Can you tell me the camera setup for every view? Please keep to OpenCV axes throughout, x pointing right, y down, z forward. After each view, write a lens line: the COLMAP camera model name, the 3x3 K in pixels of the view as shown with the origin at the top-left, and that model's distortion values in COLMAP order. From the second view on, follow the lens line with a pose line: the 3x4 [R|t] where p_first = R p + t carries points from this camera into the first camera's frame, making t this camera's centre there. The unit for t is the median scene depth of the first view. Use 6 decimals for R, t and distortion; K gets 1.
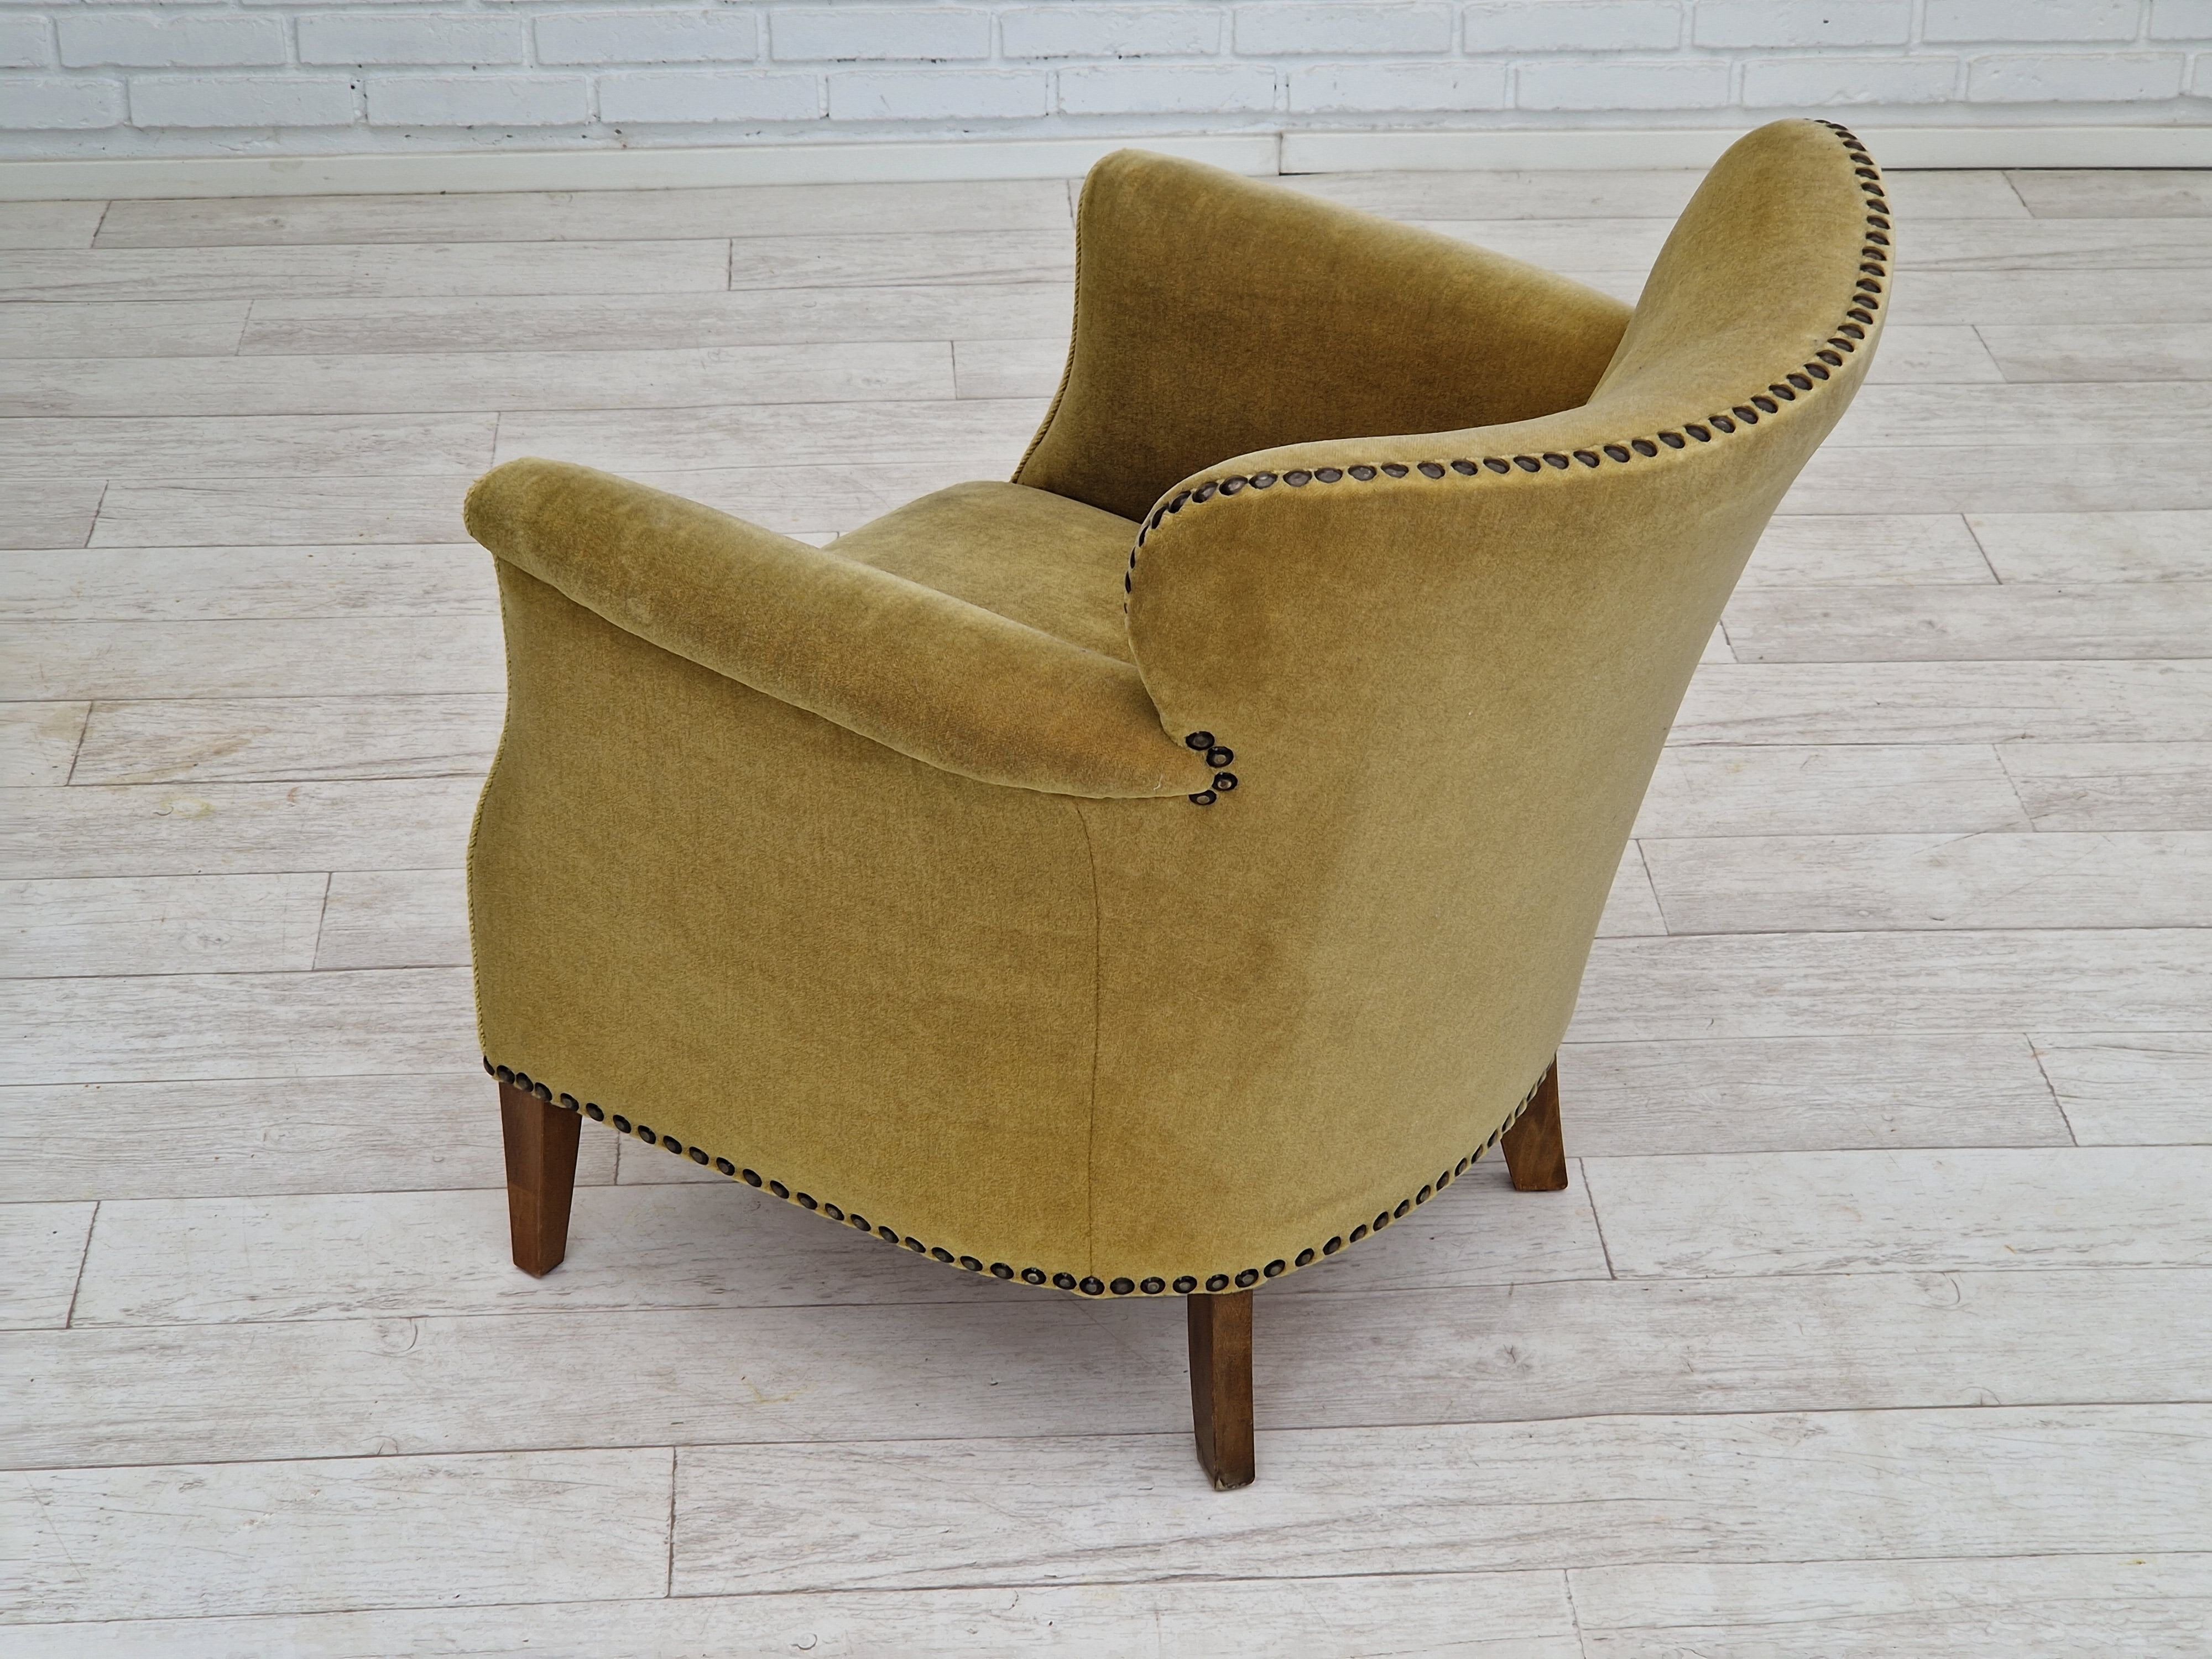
lens RADIAL K [[4298.3, 0, 1142.6], [0, 4298.3, 929.5], [0, 0, 1]] dist [0.083006, 0.000000]
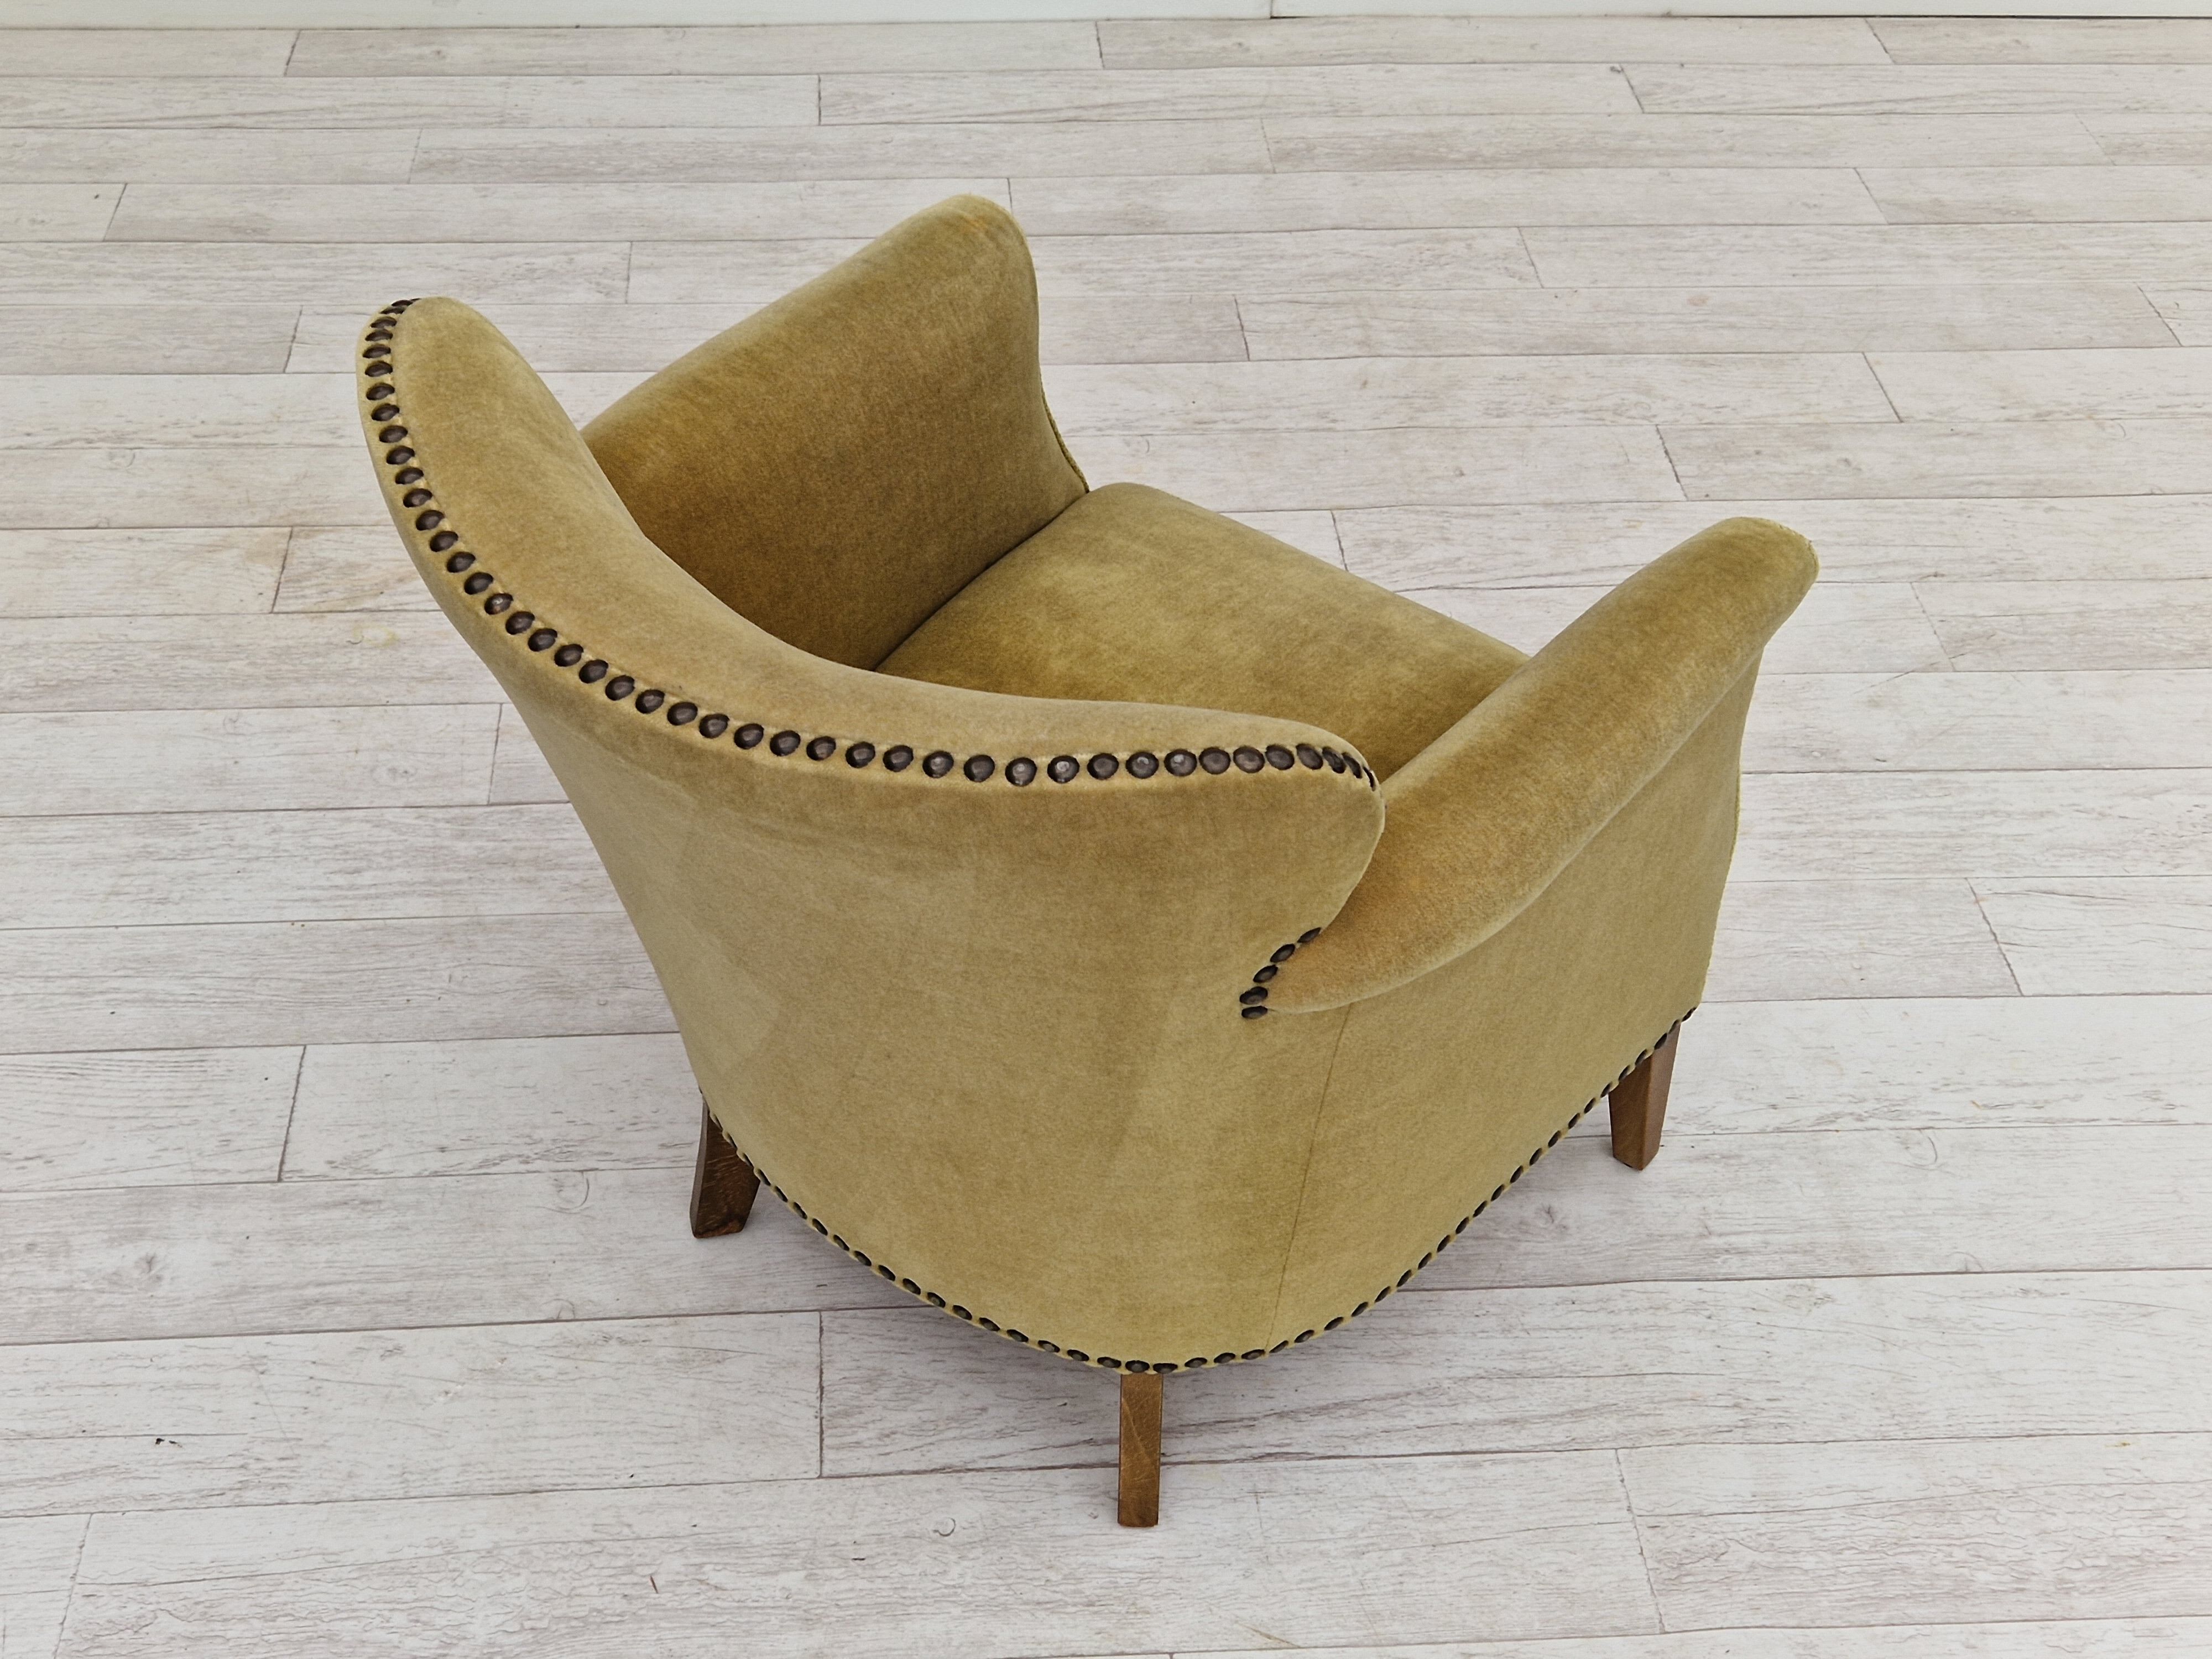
lens RADIAL K [[2954.4, 0, 1092.9], [0, 2954.4, 818.9], [0, 0, 1]] dist [0.080515, 0.000000]
pose [[0.999823, 0.008946, 0.016558, -0.040521], [-0.011167, 0.990181, 0.139344, -0.092943], [-0.015149, -0.139504, 0.990106, 0.196021]]
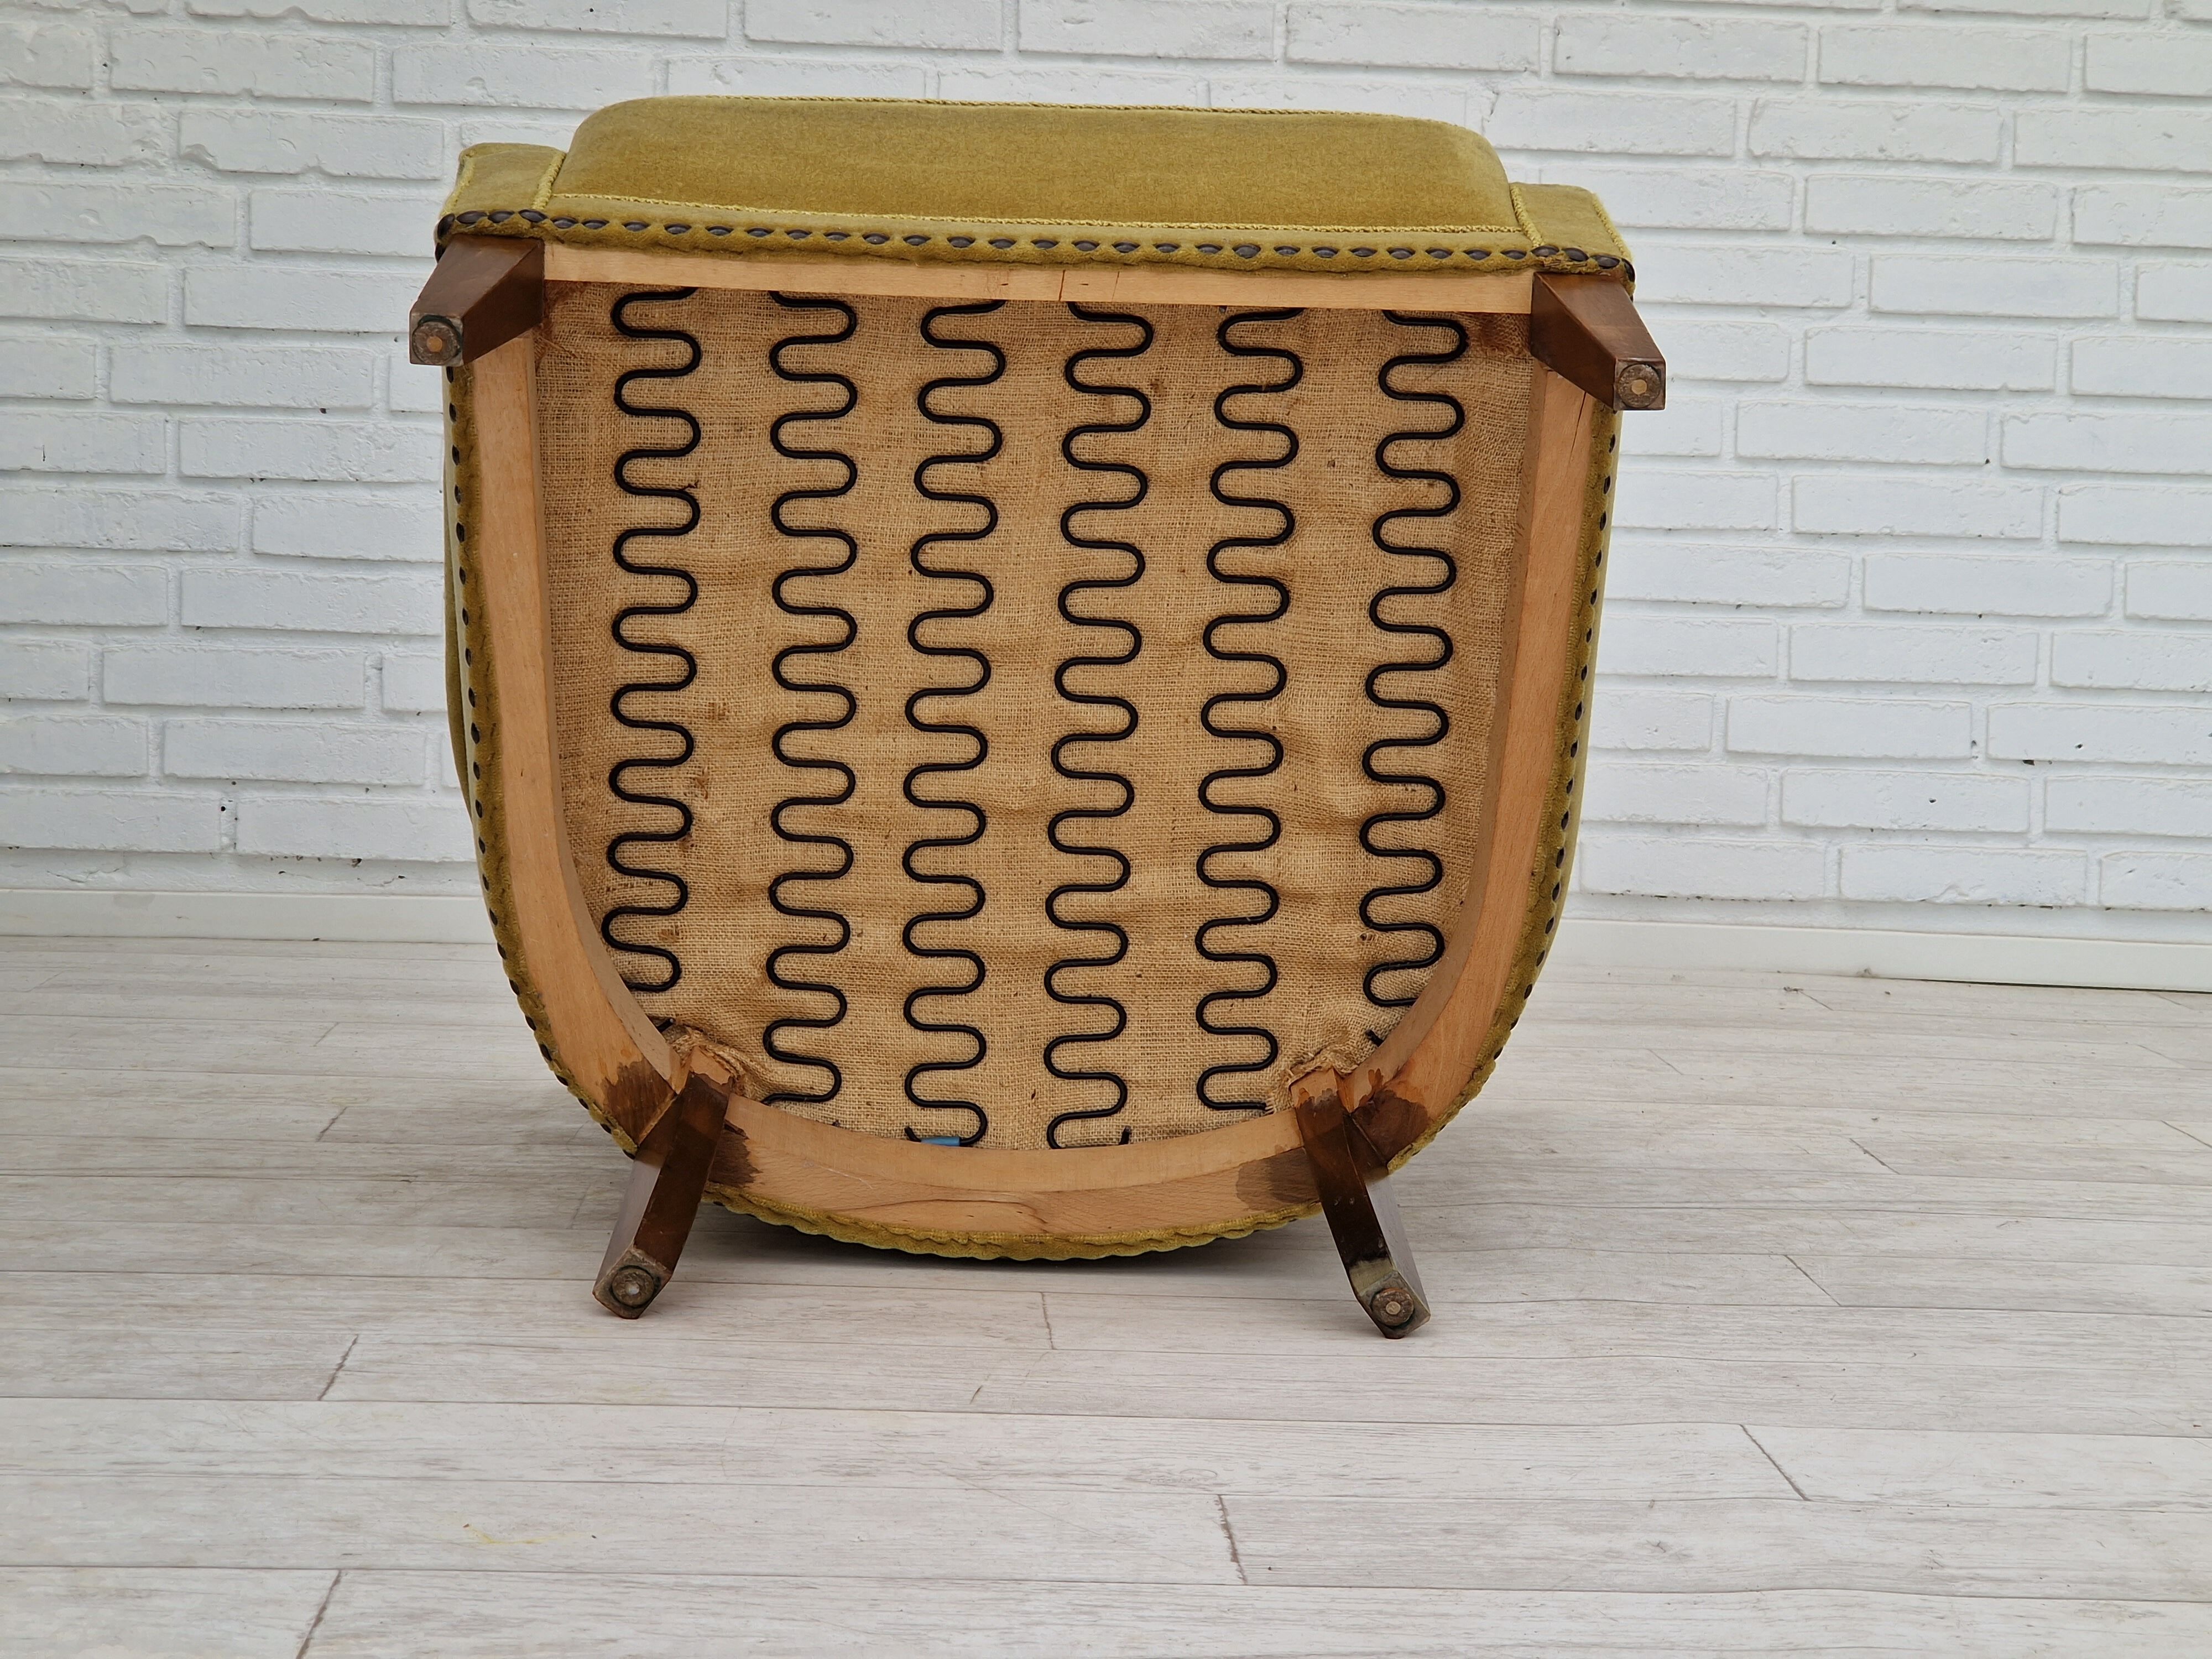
lens RADIAL K [[4298.3, 0, 1174.7], [0, 4298.3, 816.0], [0, 0, 1]] dist [0.083006, 0.000000]
pose [[0.999721, 0.023618, -0.000116, 0.008419], [-0.021288, 0.898955, -0.437524, 0.234267], [-0.010229, 0.437404, 0.899207, 0.302538]]
